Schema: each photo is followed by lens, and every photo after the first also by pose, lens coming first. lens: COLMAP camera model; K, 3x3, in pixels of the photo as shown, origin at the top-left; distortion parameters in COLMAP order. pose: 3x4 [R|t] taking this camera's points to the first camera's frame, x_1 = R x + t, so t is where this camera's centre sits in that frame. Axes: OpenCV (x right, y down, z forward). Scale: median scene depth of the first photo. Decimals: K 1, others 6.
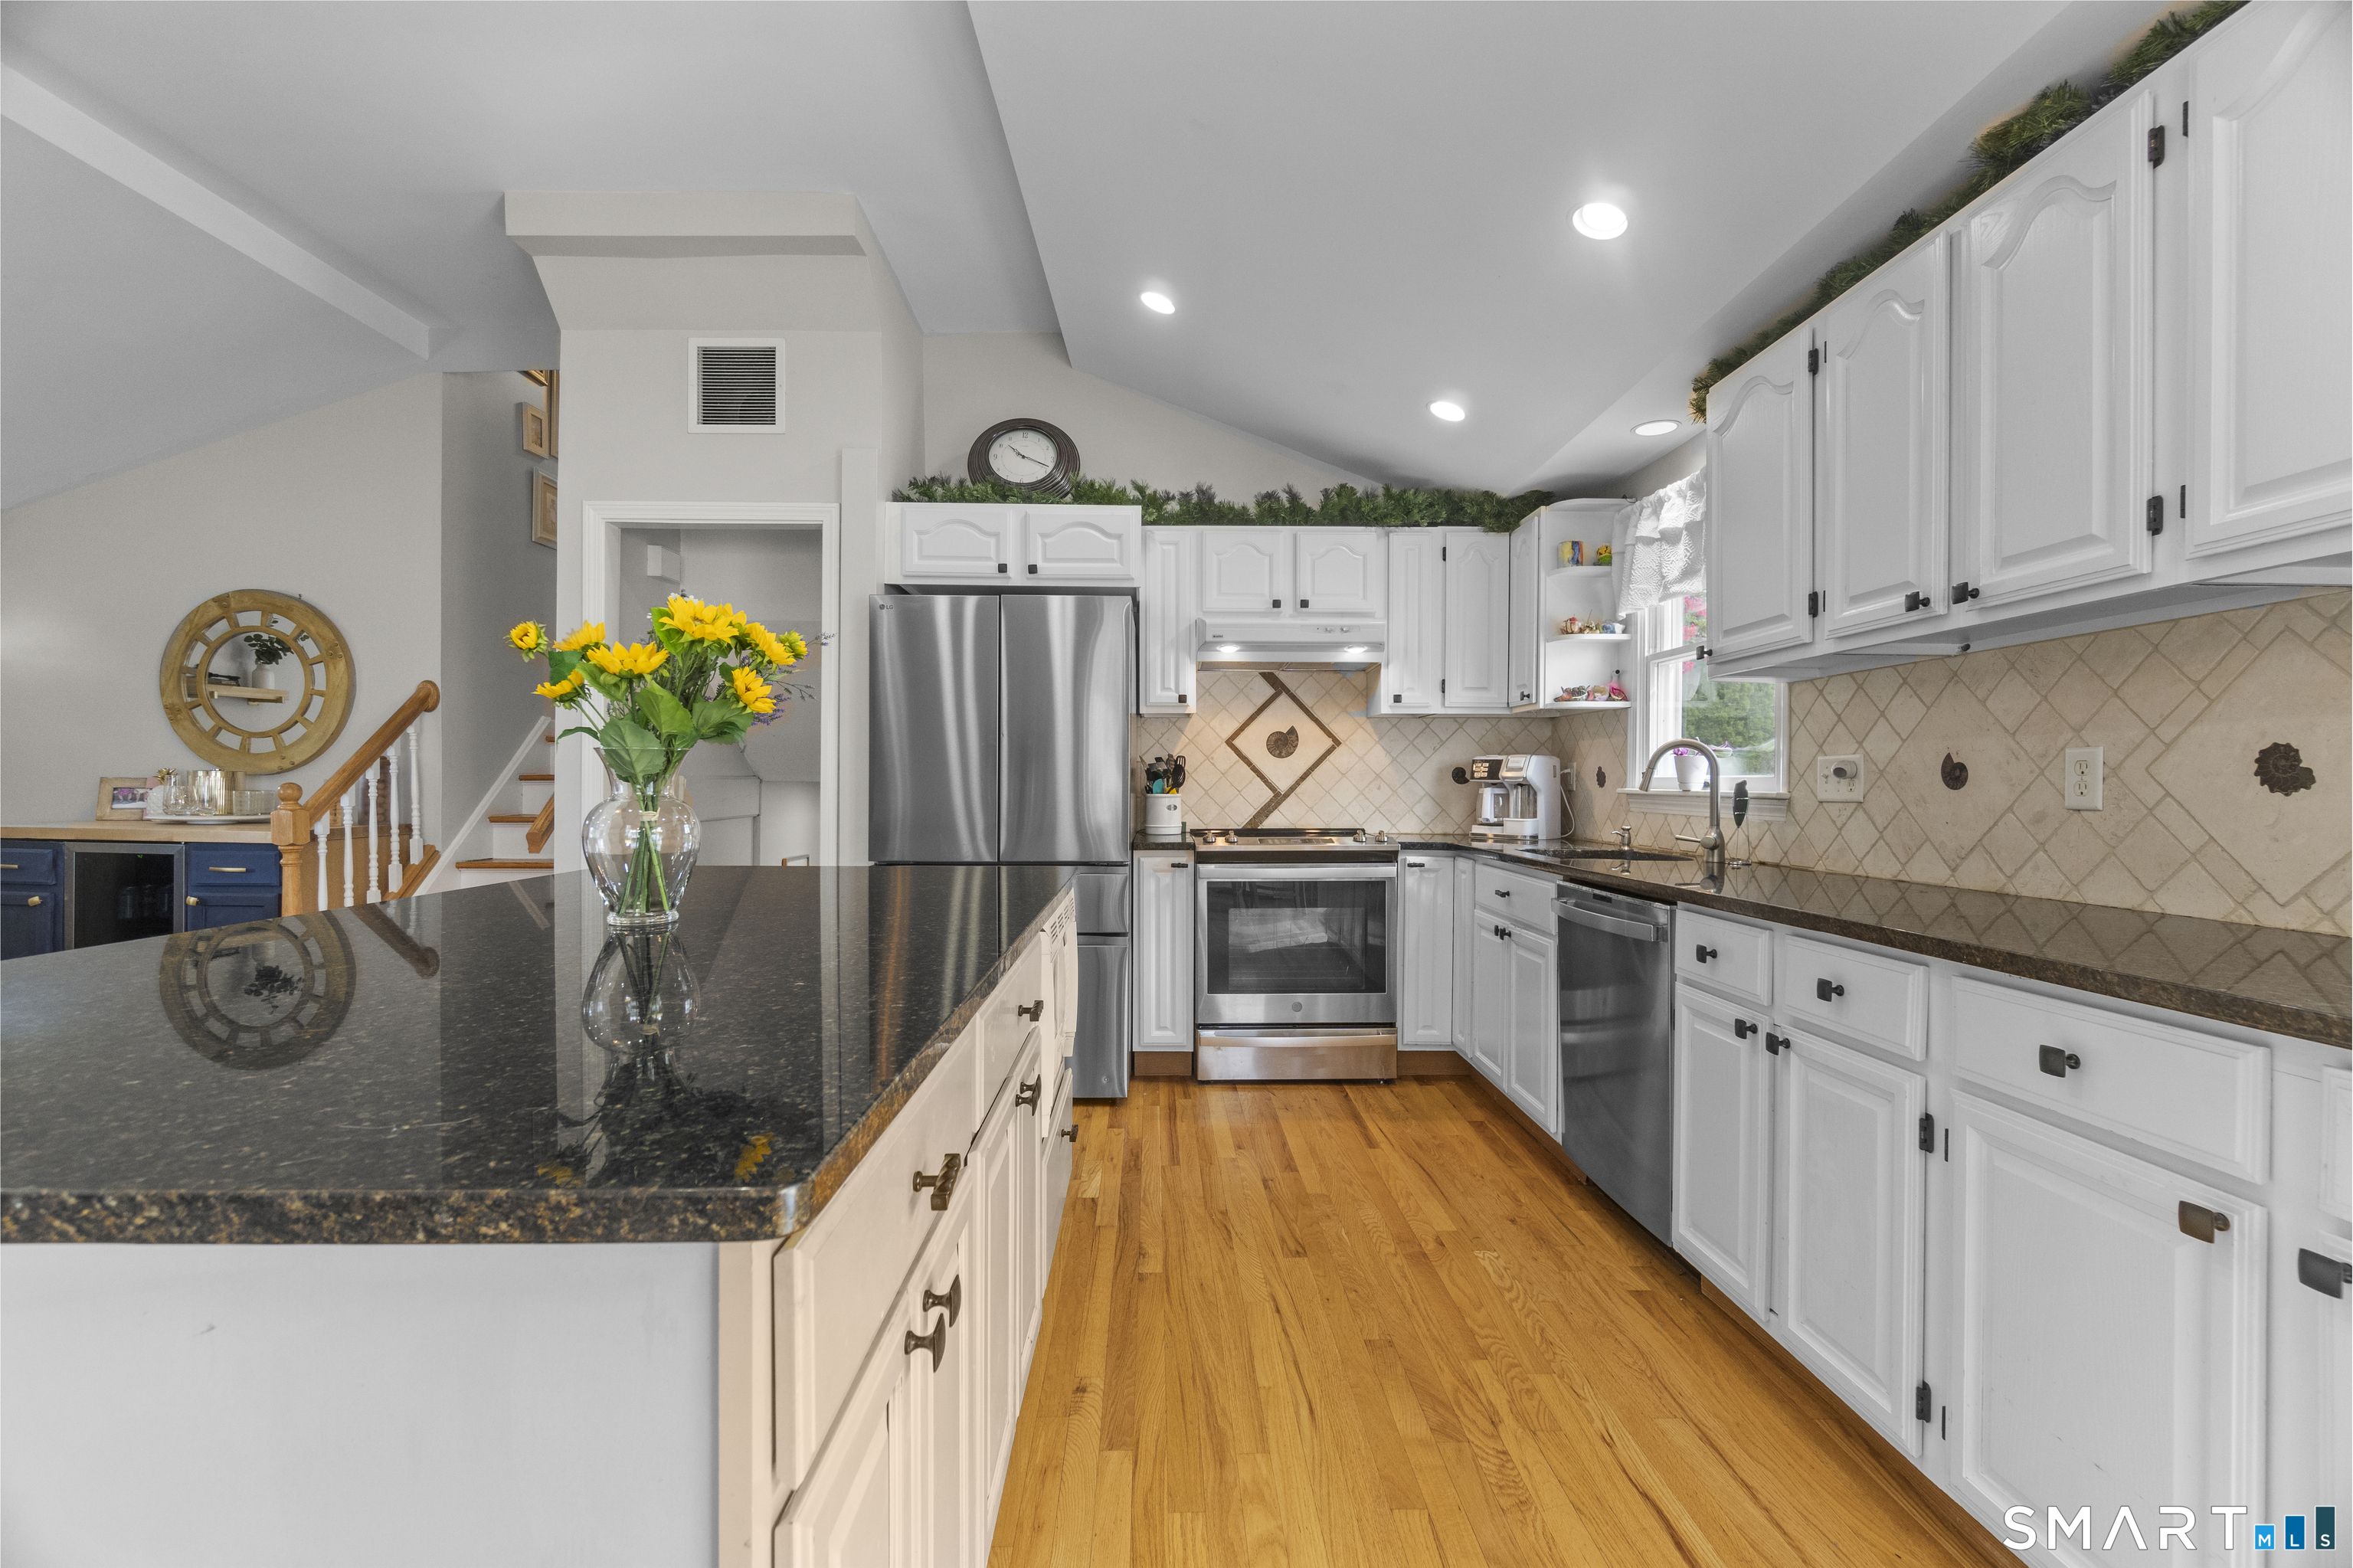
lens RADIAL K [[1013.5, 0, 1170.5], [0, 1013.5, 779.5], [0, 0, 1]] dist [-0.001236, 0.001262]
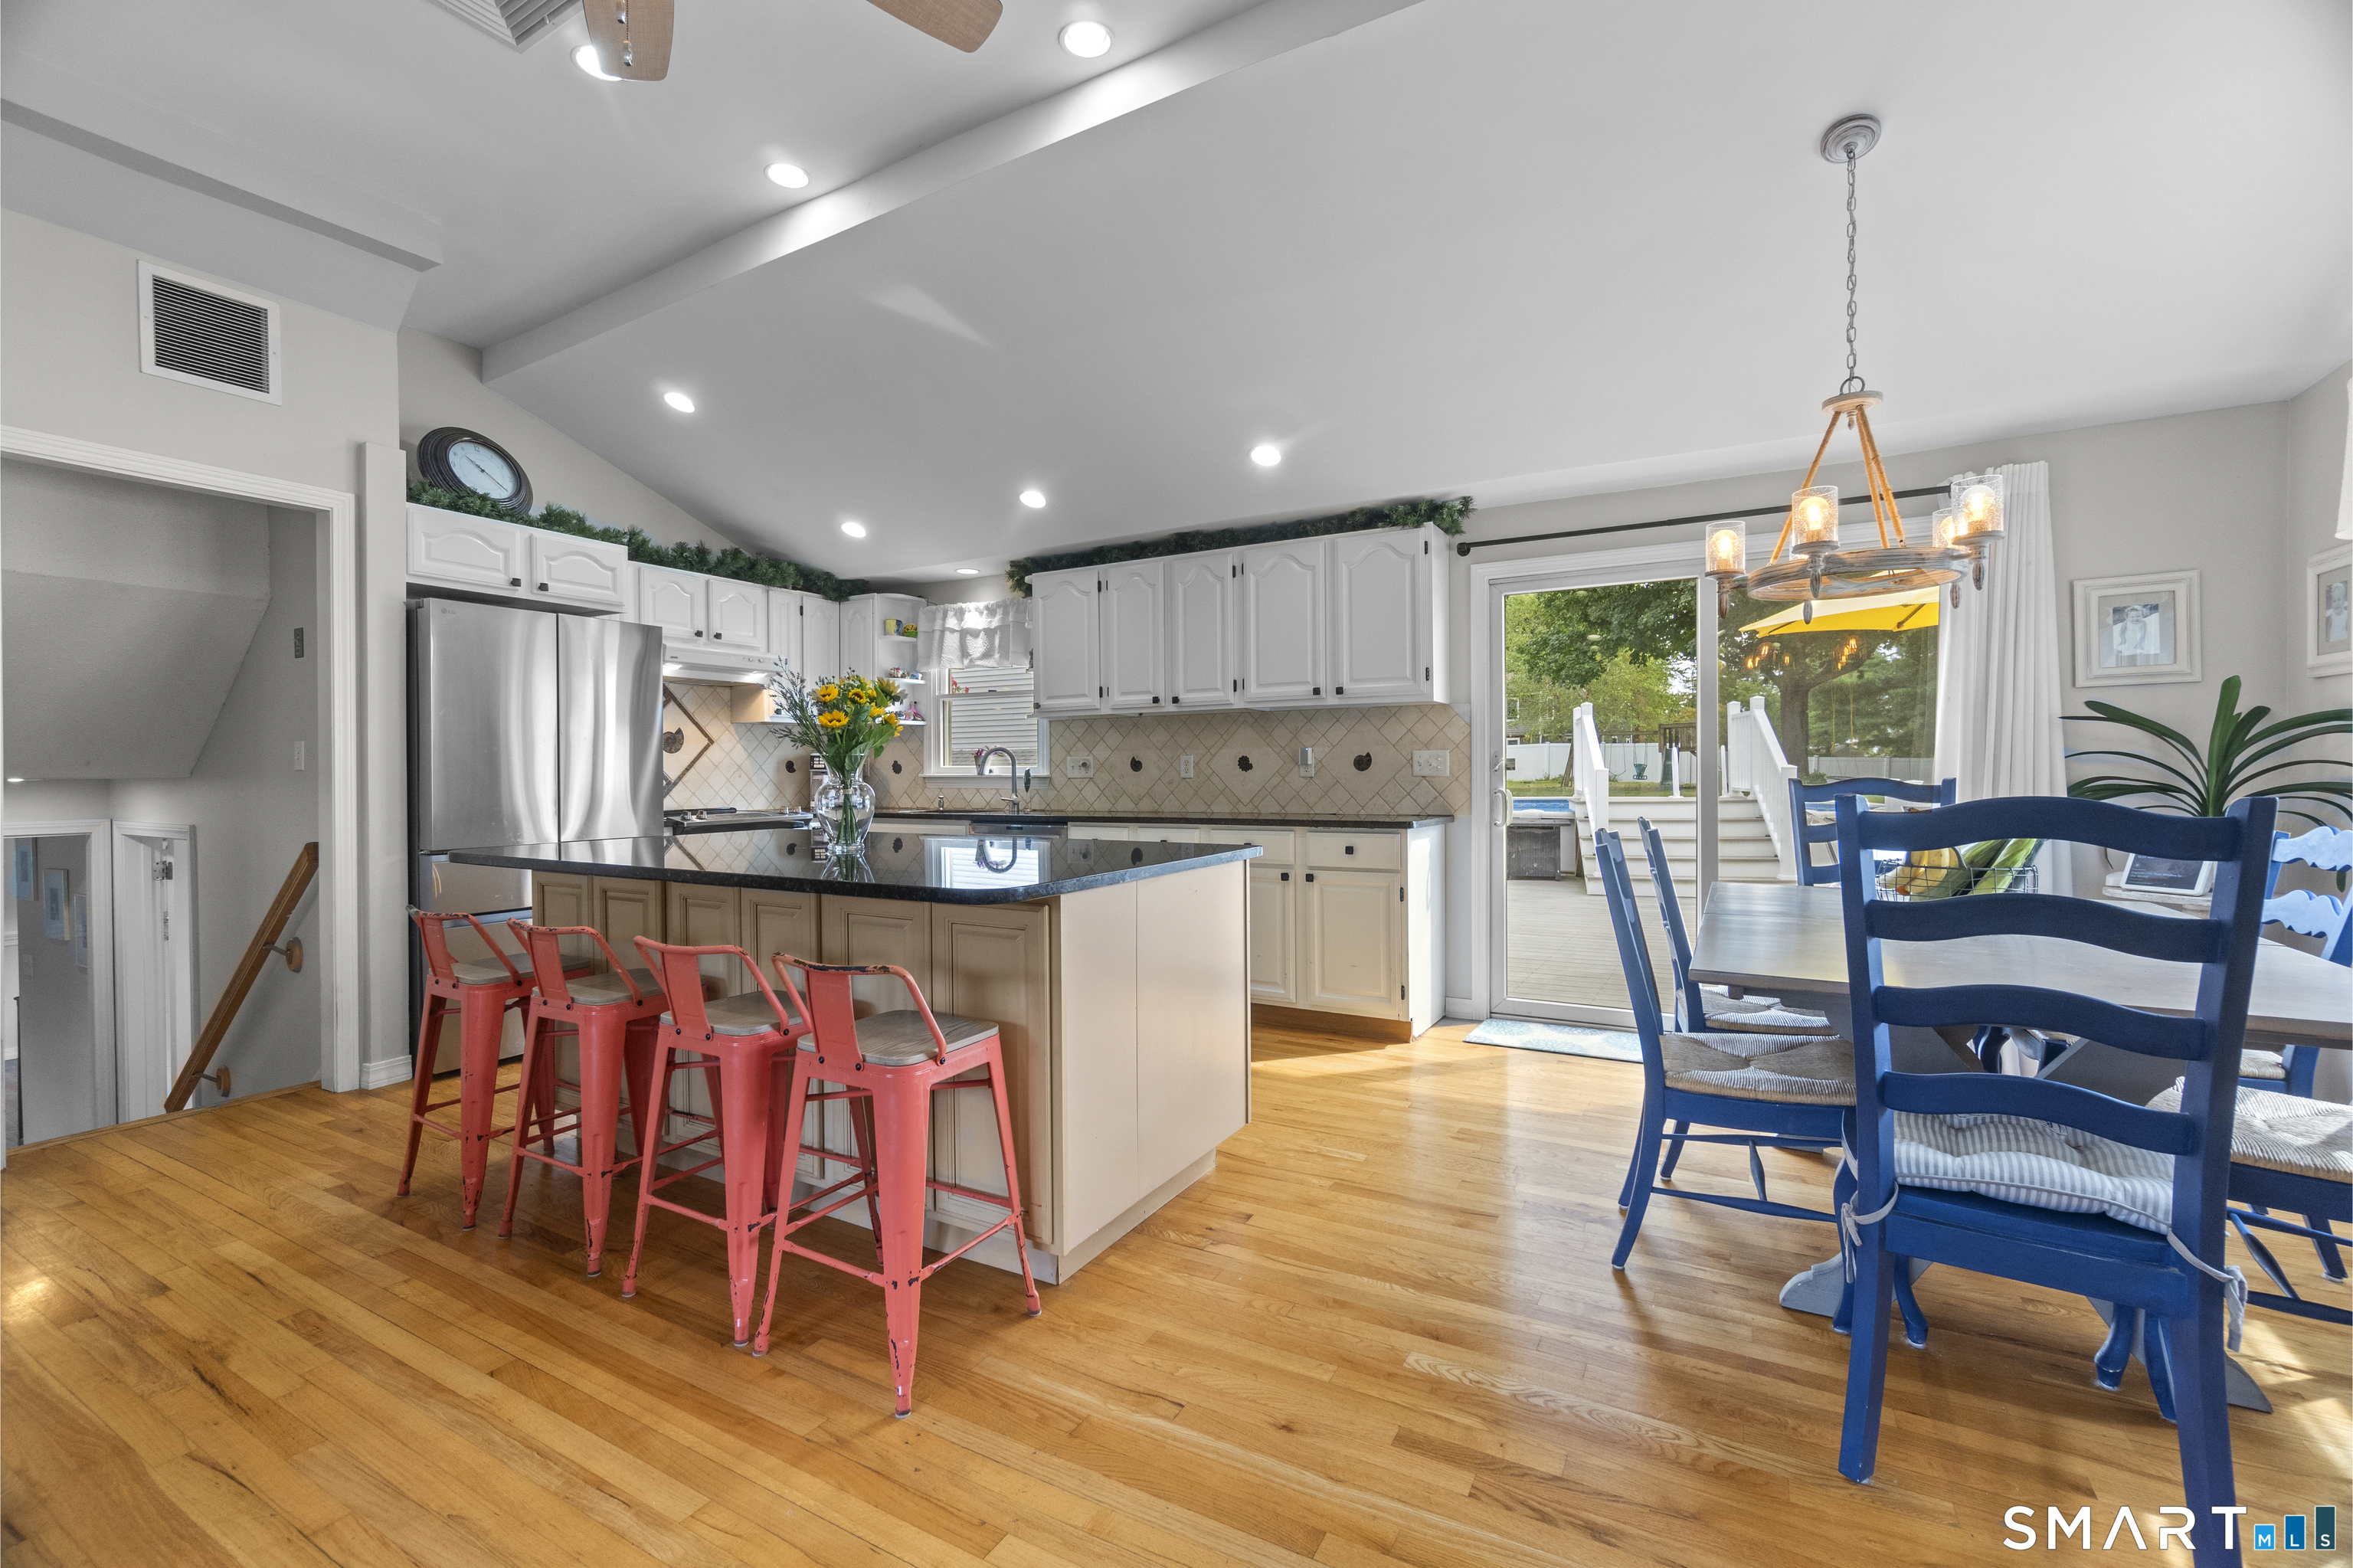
lens RADIAL K [[1013.5, 0, 1173.2], [0, 1013.5, 772.5], [0, 0, 1]] dist [-0.001236, 0.001262]
pose [[0.502997, -0.009568, 0.864235, -0.777493], [0.006867, 0.999951, 0.007074, -0.002754], [-0.864261, 0.002376, 0.503038, -0.183332]]
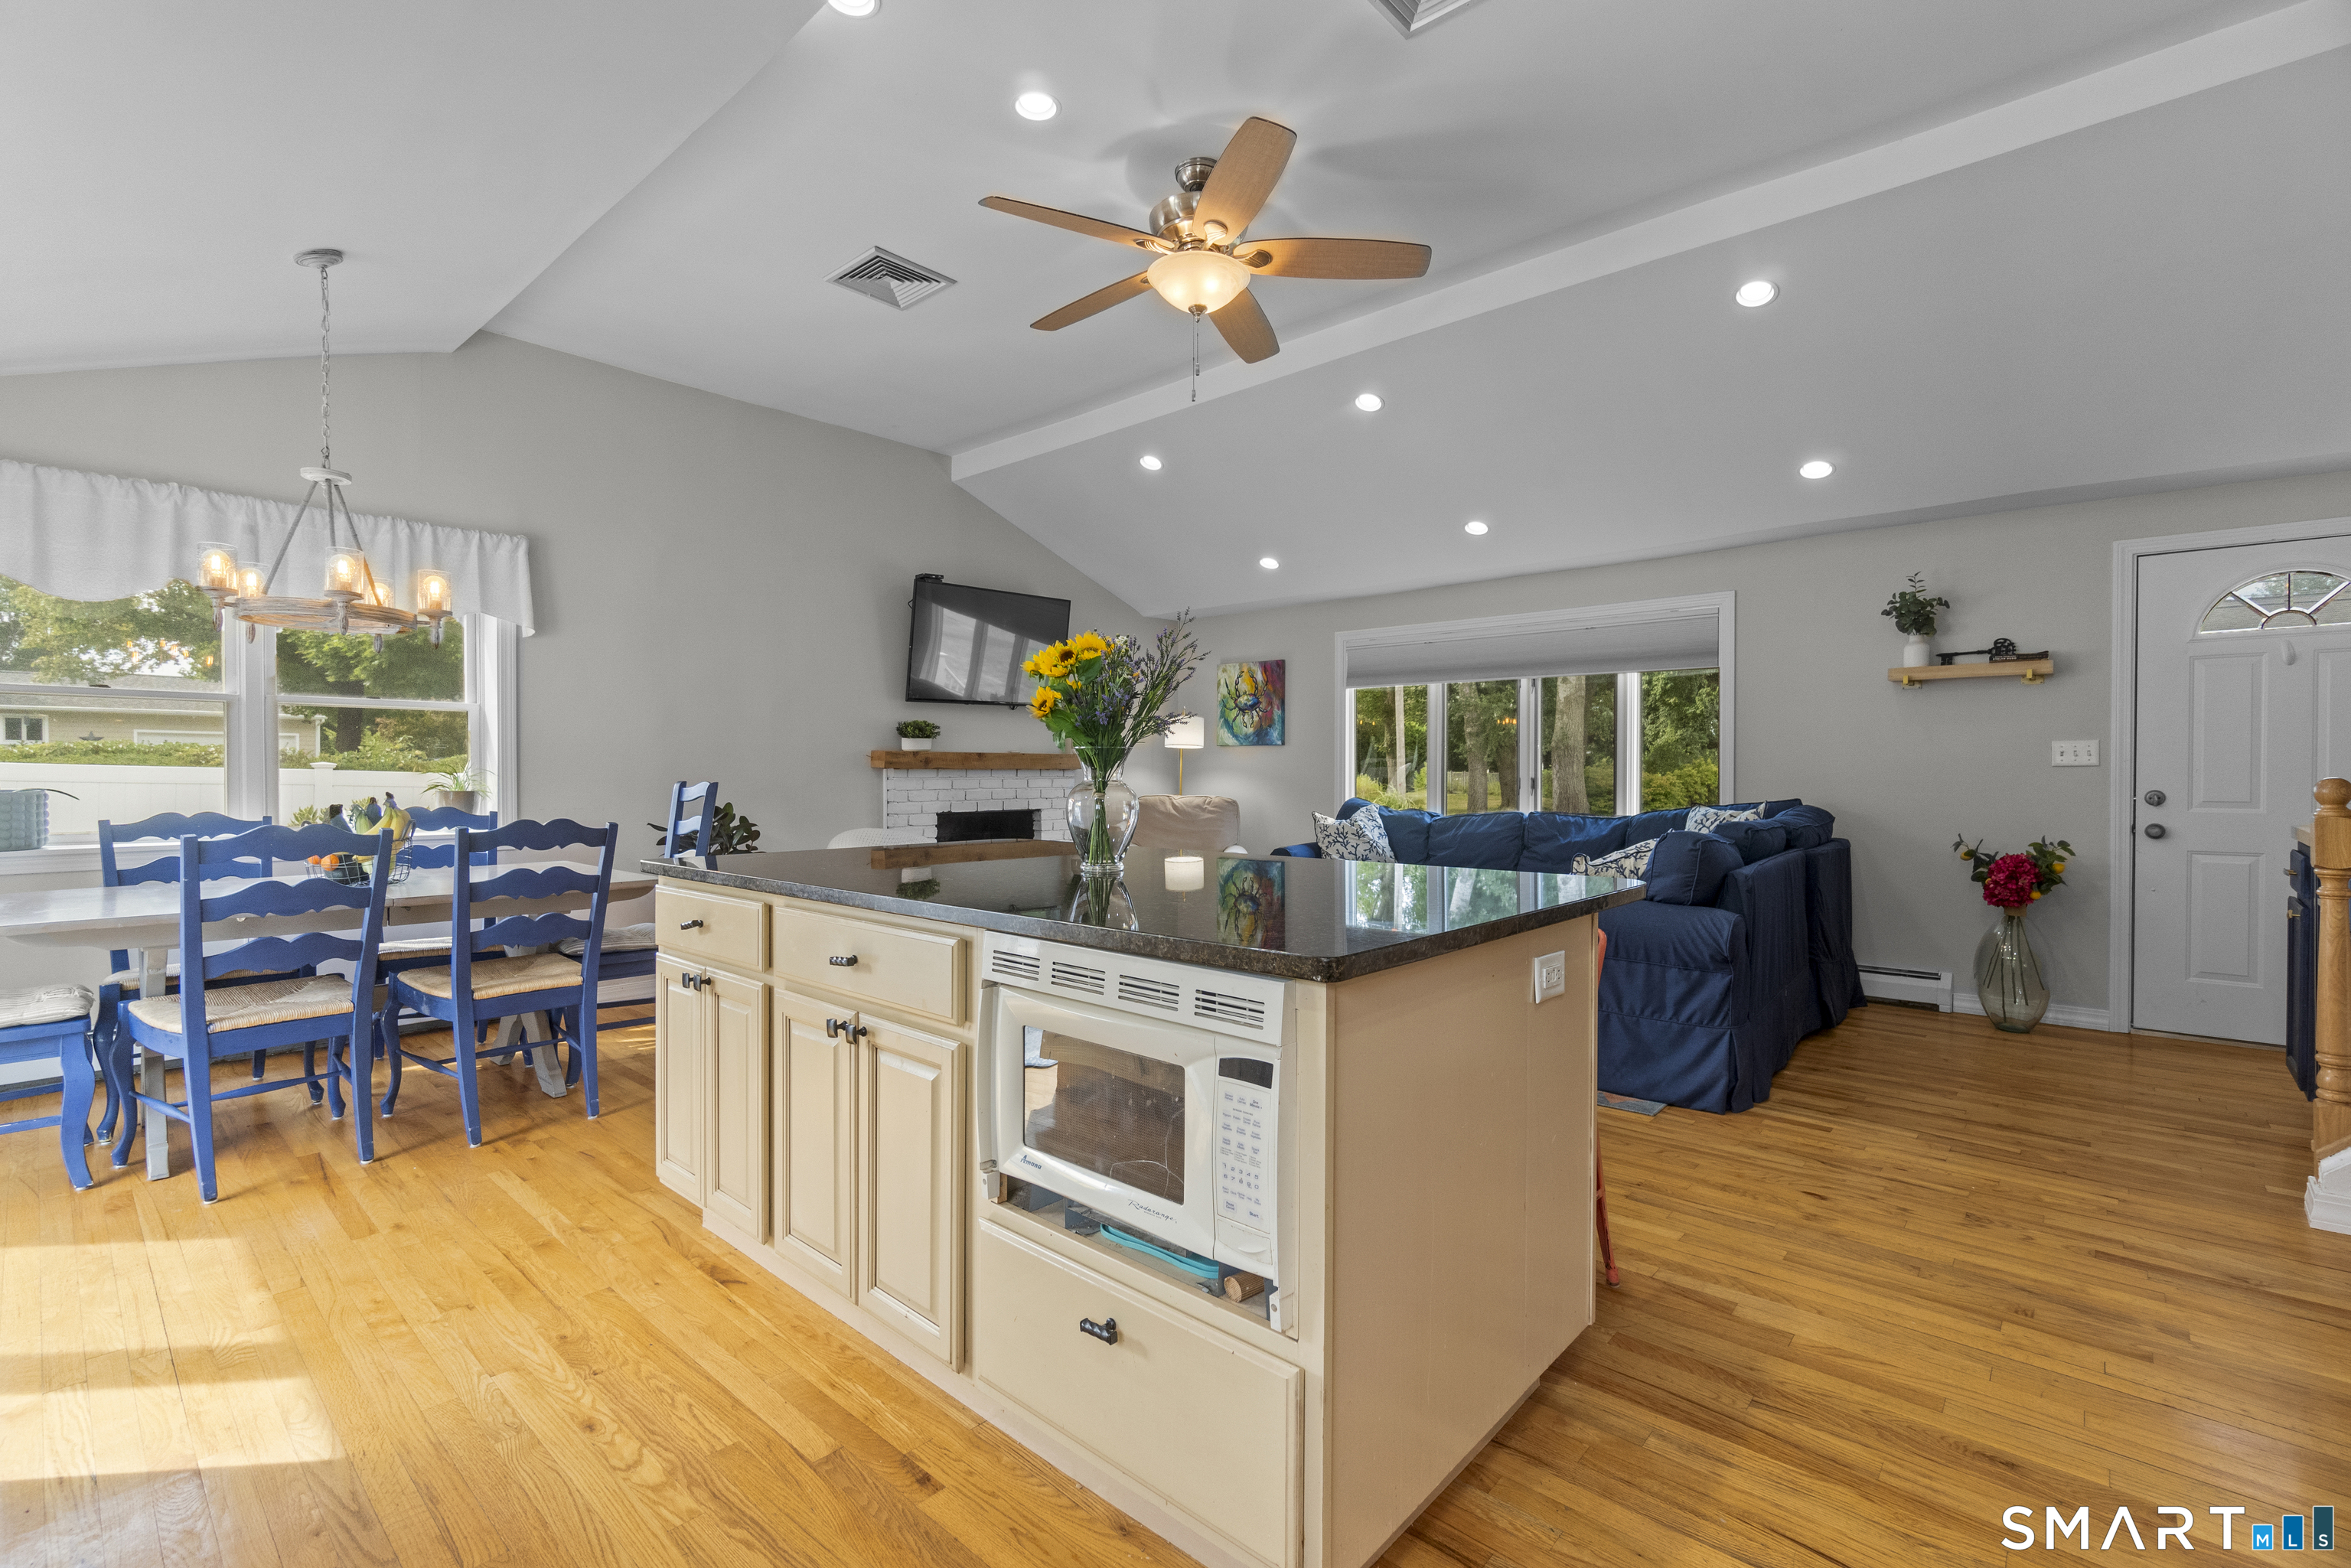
lens RADIAL K [[1075.9, 0, 1173.0], [0, 1075.9, 788.6], [0, 0, 1]] dist [0.004833, 0.000661]
pose [[-0.685931, 0.007294, -0.727630, 0.216906], [-0.001626, 0.999932, 0.011556, 0.003401], [0.727664, 0.009110, -0.685873, 0.904055]]
